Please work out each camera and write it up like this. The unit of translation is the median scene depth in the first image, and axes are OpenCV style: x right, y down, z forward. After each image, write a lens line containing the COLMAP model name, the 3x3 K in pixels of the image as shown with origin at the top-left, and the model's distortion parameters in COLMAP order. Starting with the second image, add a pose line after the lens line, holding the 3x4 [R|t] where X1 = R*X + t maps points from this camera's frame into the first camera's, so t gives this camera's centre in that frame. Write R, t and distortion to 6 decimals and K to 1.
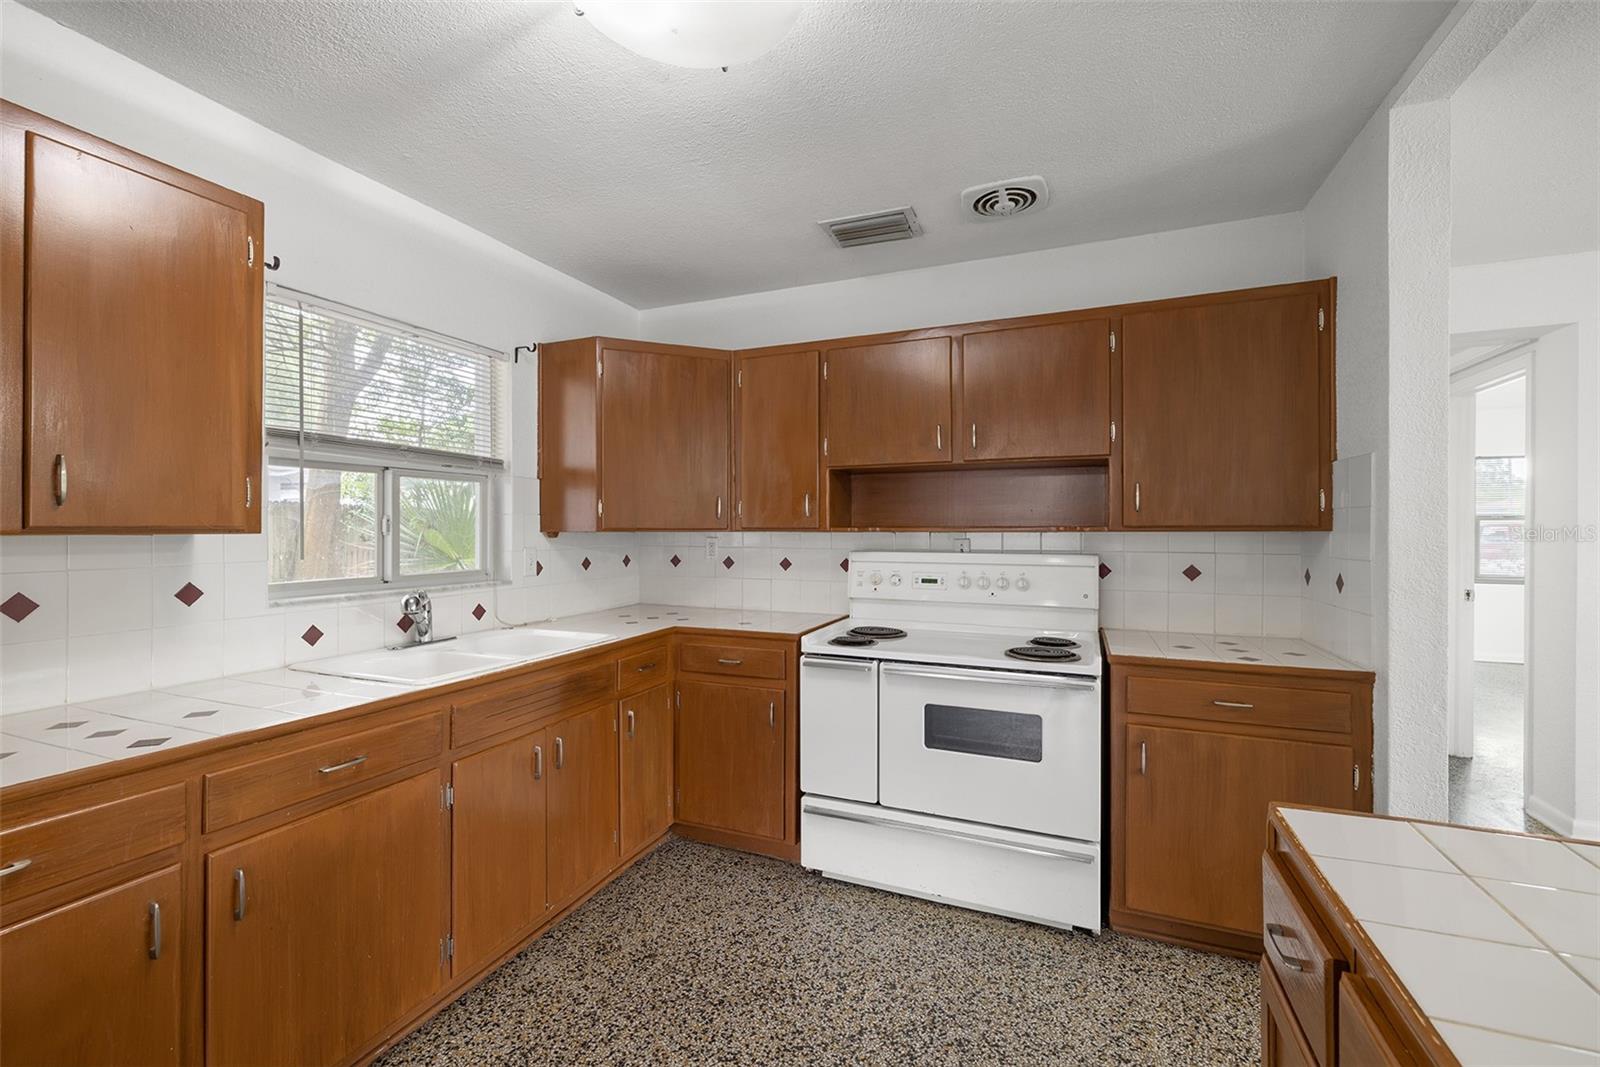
lens RADIAL K [[675.0, 0, 793.3], [0, 675.0, 528.0], [0, 0, 1]] dist [-0.001309, 0.001697]
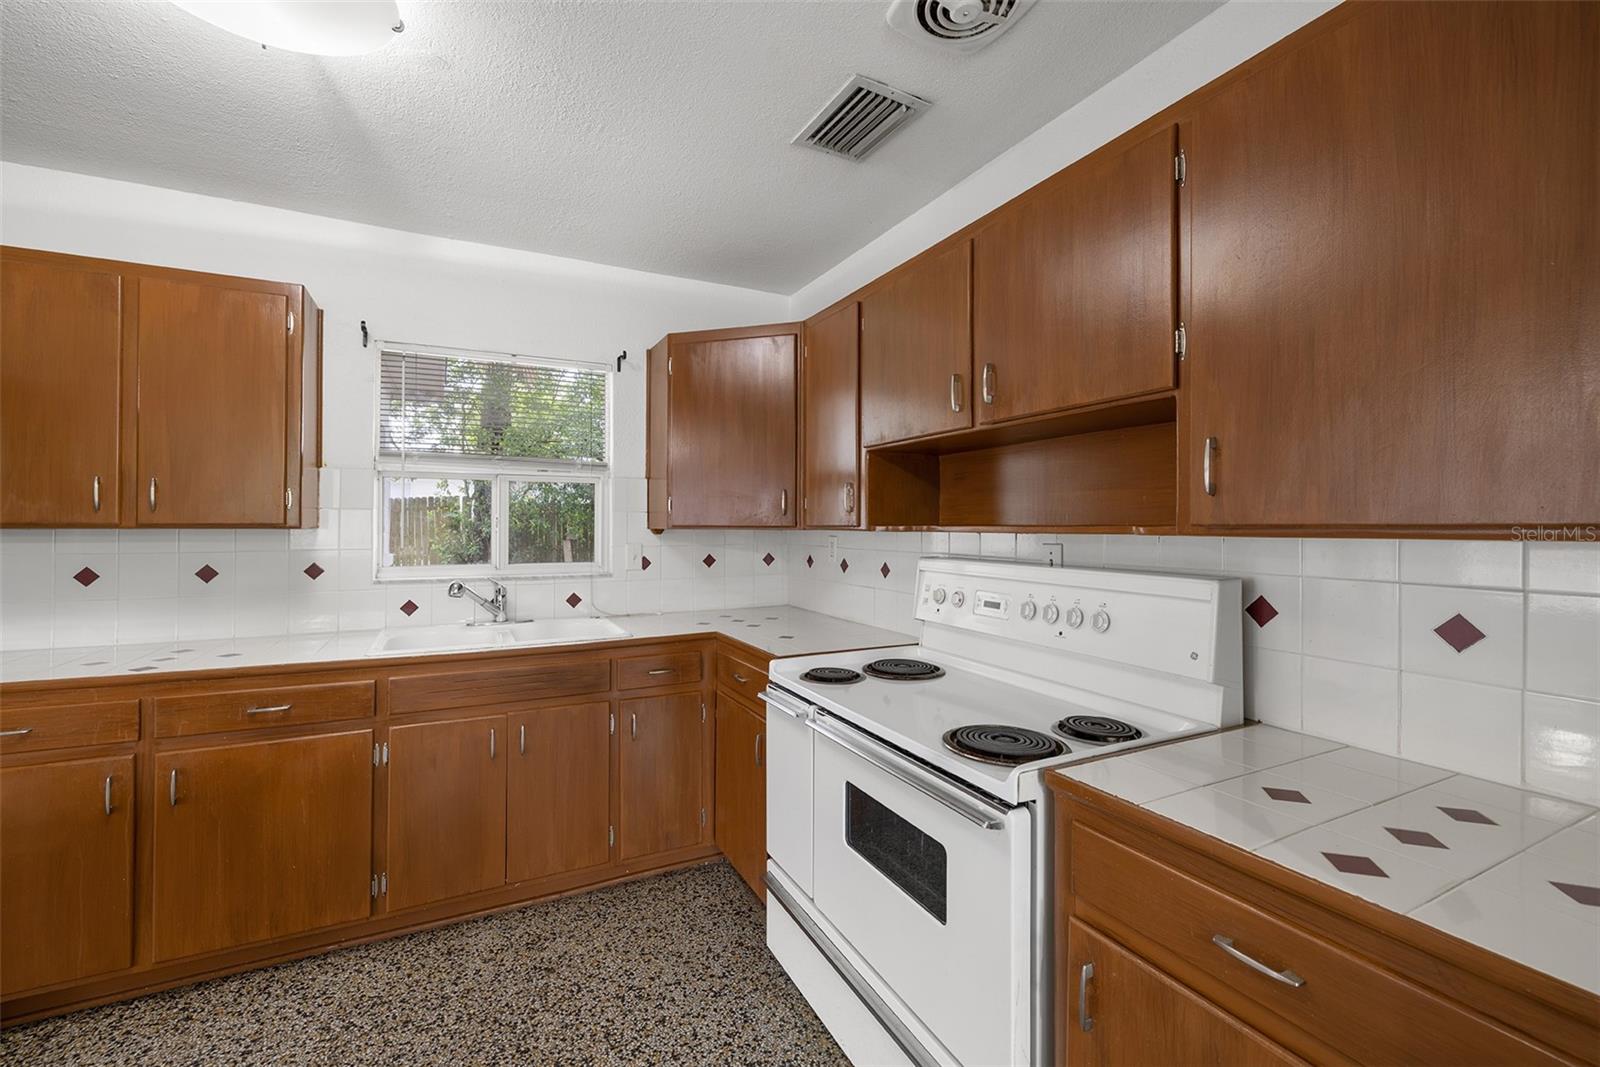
lens RADIAL K [[675.0, 0, 792.9], [0, 675.0, 517.6], [0, 0, 1]] dist [-0.001309, 0.001697]
pose [[0.763893, -0.003537, -0.645333, 0.593691], [-0.003080, 0.999954, -0.009126, -0.003429], [0.645335, 0.008959, 0.763847, 0.422221]]
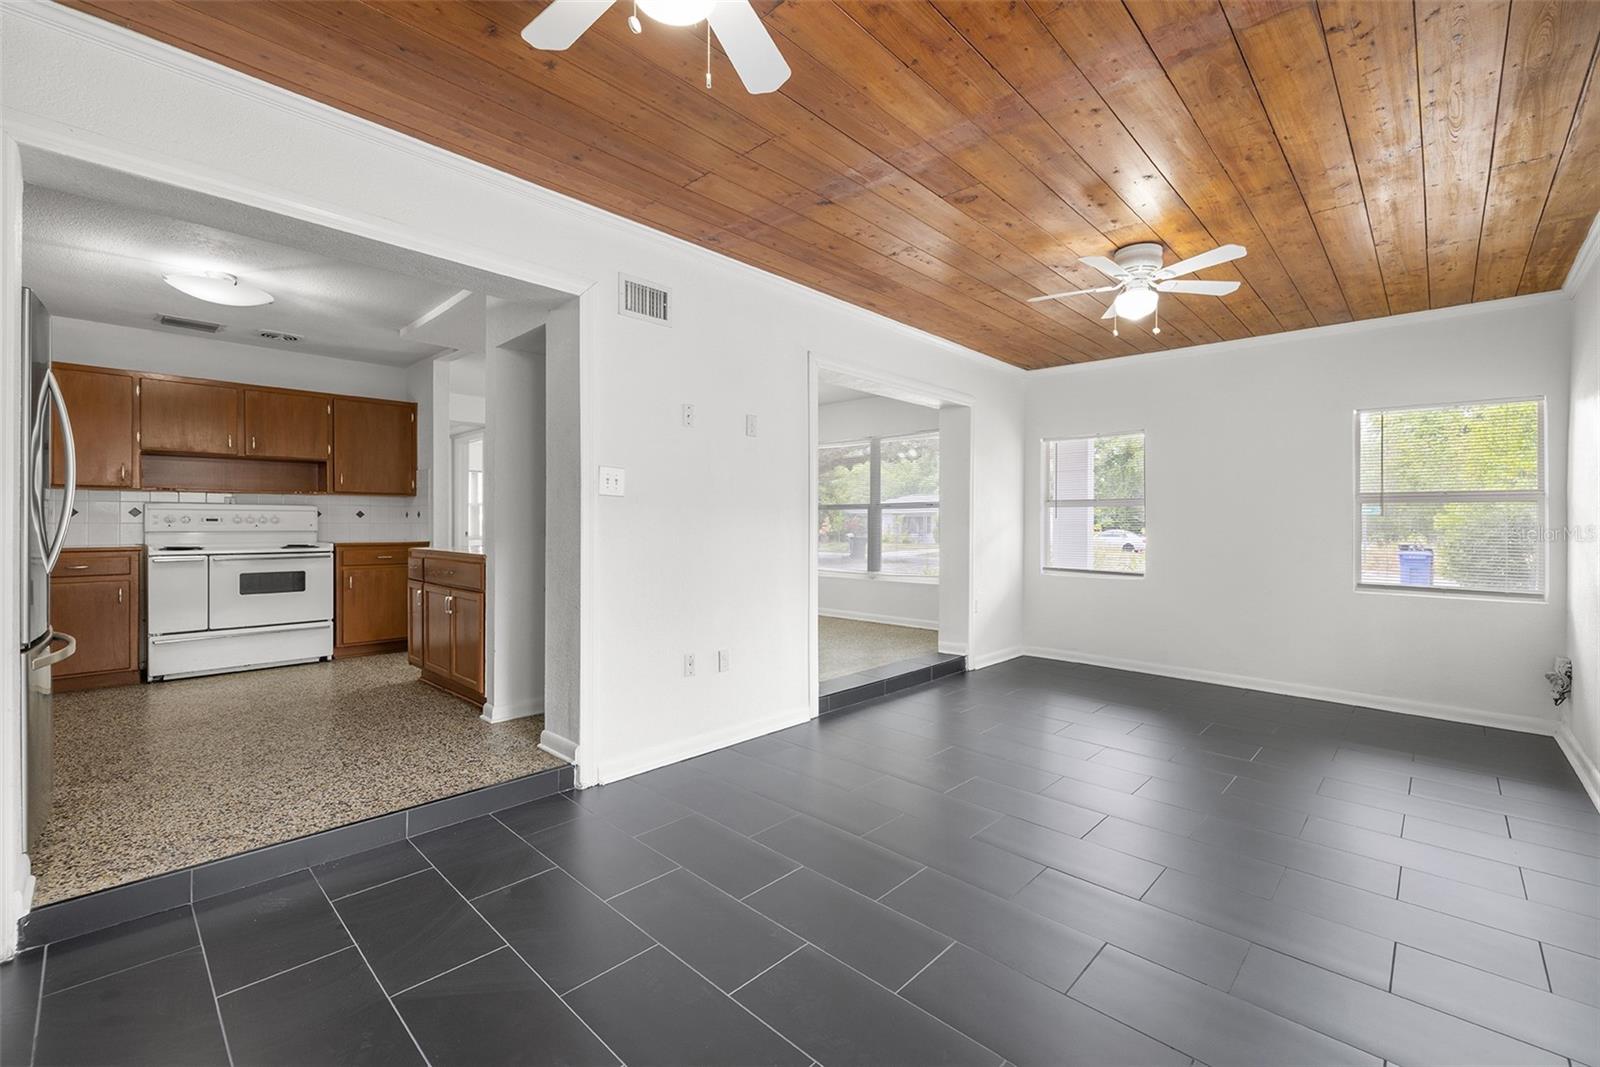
lens RADIAL K [[675.0, 0, 796.5], [0, 675.0, 525.2], [0, 0, 1]] dist [-0.001309, 0.001697]
pose [[0.355571, -0.001310, 0.934648, -1.101762], [-0.000201, 0.999999, 0.001478, 0.108397], [-0.934649, -0.000713, 0.355571, -1.287546]]
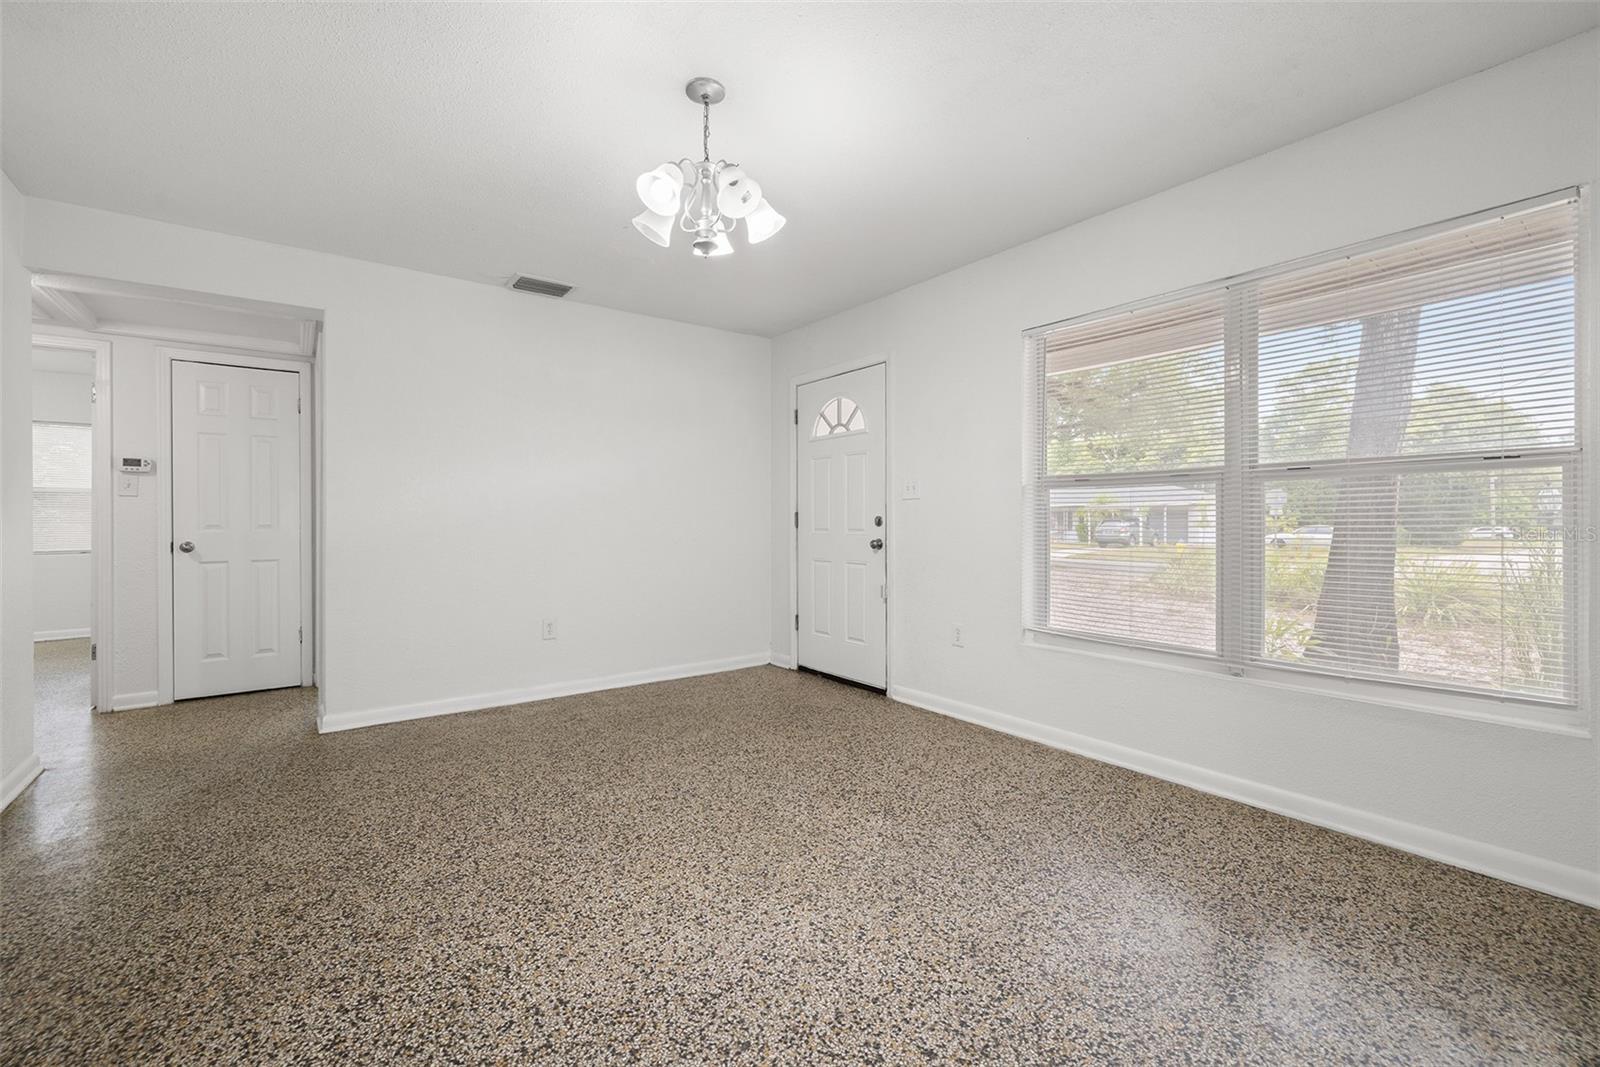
lens RADIAL K [[675.0, 0, 801.1], [0, 675.0, 523.0], [0, 0, 1]] dist [-0.001309, 0.001697]
pose [[0.498223, -0.006223, 0.867026, 0.630704], [0.006411, 0.999973, 0.003494, 0.099933], [-0.867025, 0.003818, 0.498250, -0.429690]]
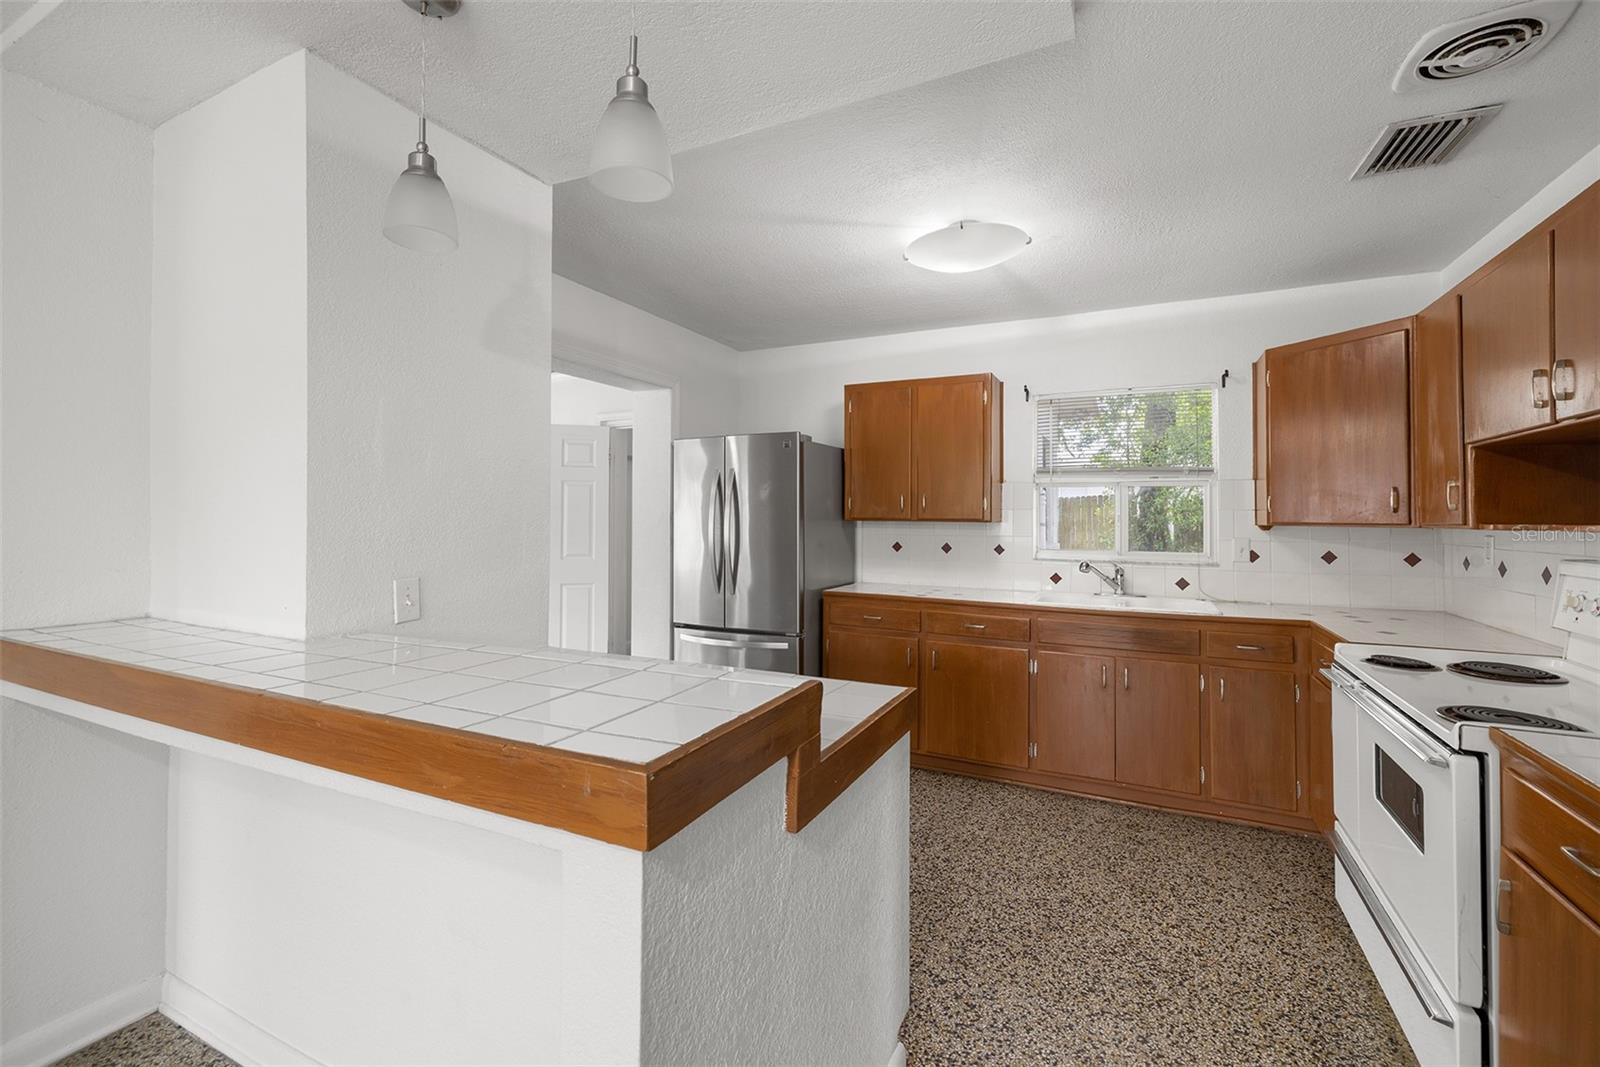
lens RADIAL K [[675.0, 0, 804.7], [0, 675.0, 501.3], [0, 0, 1]] dist [-0.001309, 0.001697]
pose [[-0.049678, -0.022778, -0.998506, 1.021535], [-0.007825, 0.999718, -0.022416, -0.003942], [0.998735, 0.006700, -0.049842, 0.350454]]
